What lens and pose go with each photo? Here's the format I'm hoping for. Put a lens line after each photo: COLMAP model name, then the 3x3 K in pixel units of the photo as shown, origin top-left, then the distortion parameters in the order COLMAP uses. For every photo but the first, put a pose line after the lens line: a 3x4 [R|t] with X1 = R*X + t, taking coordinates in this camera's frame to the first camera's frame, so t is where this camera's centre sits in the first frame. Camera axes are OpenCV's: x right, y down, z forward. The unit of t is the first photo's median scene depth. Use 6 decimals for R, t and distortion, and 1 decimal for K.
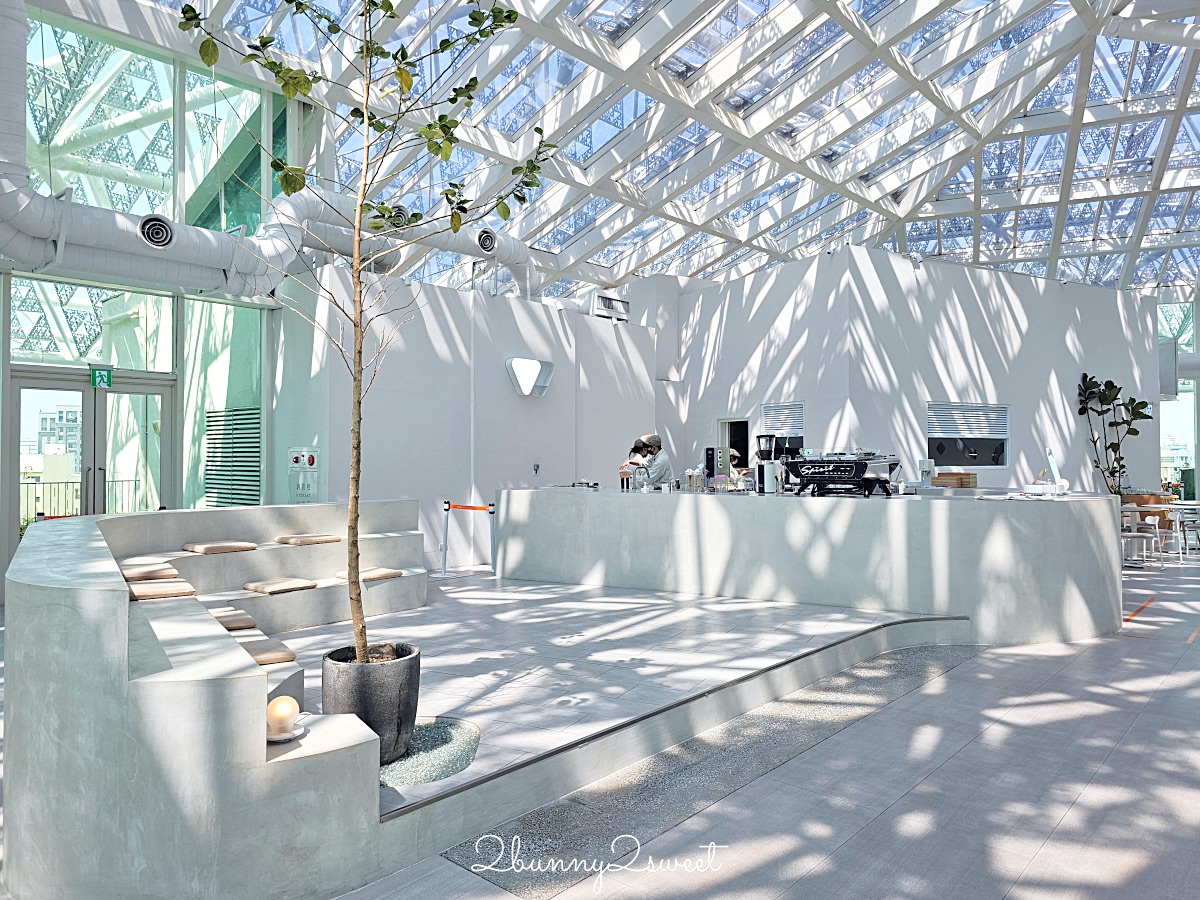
lens RADIAL K [[853.9, 0, 601.7], [0, 853.9, 448.8], [0, 0, 1]] dist [0.047912, -0.042680]
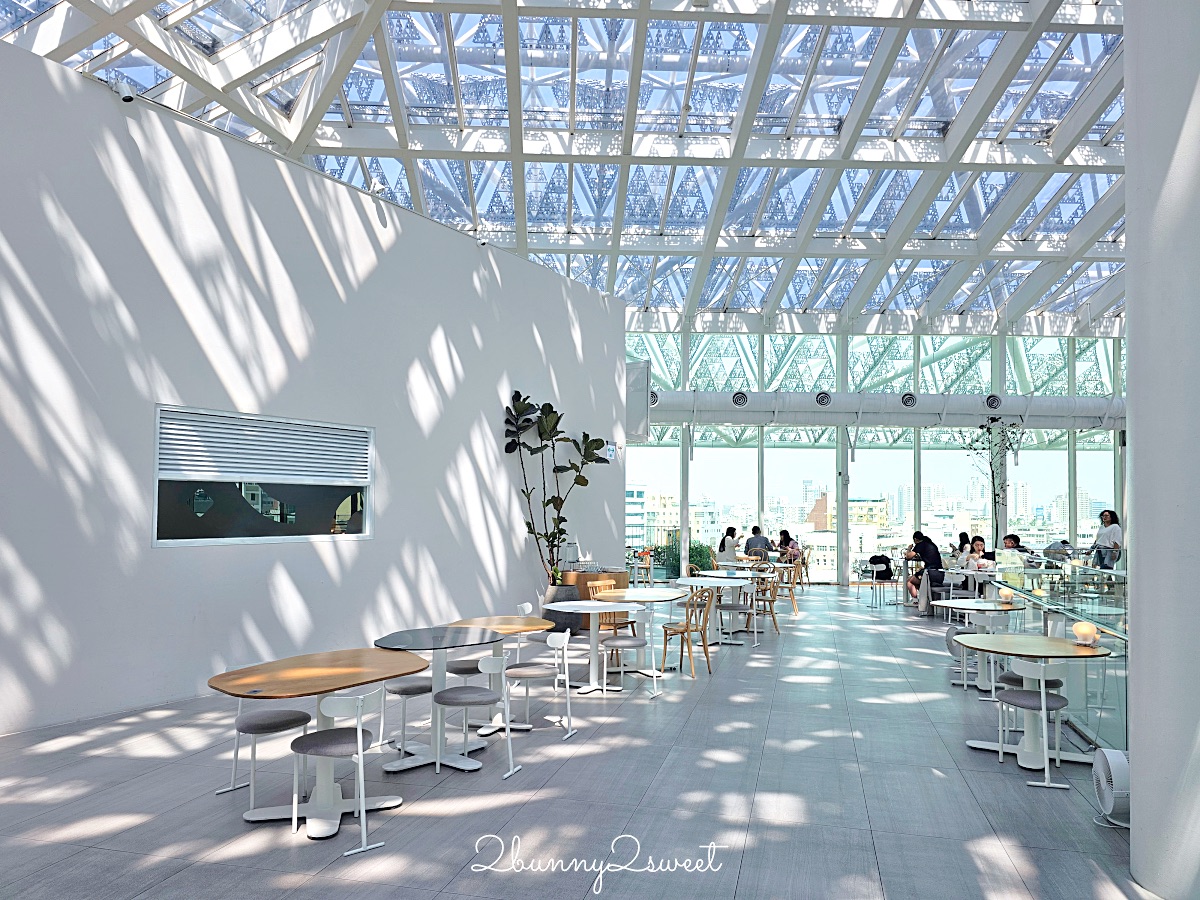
lens RADIAL K [[853.9, 0, 601.0], [0, 853.9, 453.5], [0, 0, 1]] dist [0.047912, -0.042680]
pose [[0.895635, 0.038144, 0.443152, 0.419437], [-0.014013, 0.998241, -0.057602, -0.002866], [-0.444570, 0.045380, 0.894594, 0.489085]]
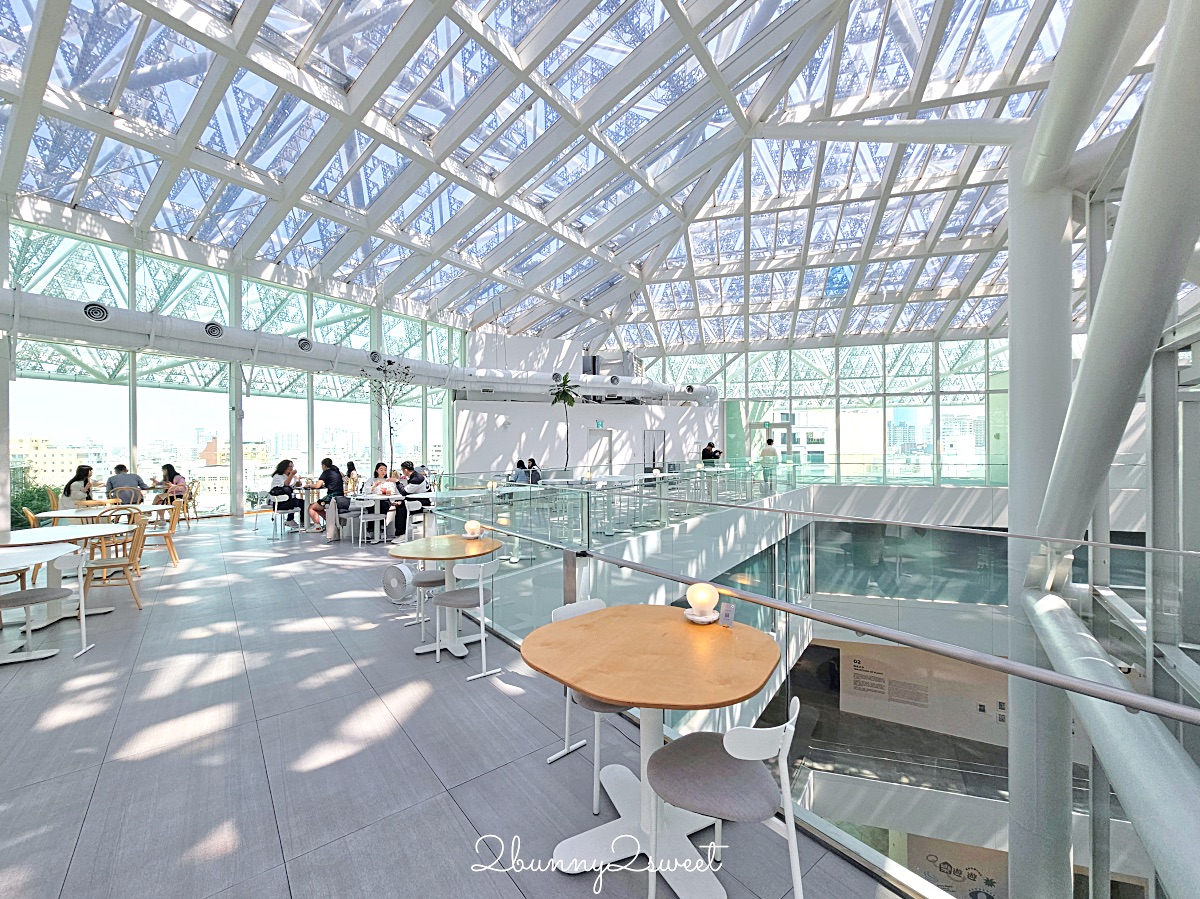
lens RADIAL K [[534.1, 0, 605.9], [0, 534.1, 455.9], [0, 0, 1]] dist [-0.005042, 0.002016]
pose [[0.220492, -0.012343, 0.975311, 0.639294], [-0.003785, 0.999902, 0.013509, 0.008113], [-0.975381, -0.006670, 0.220423, 0.743875]]
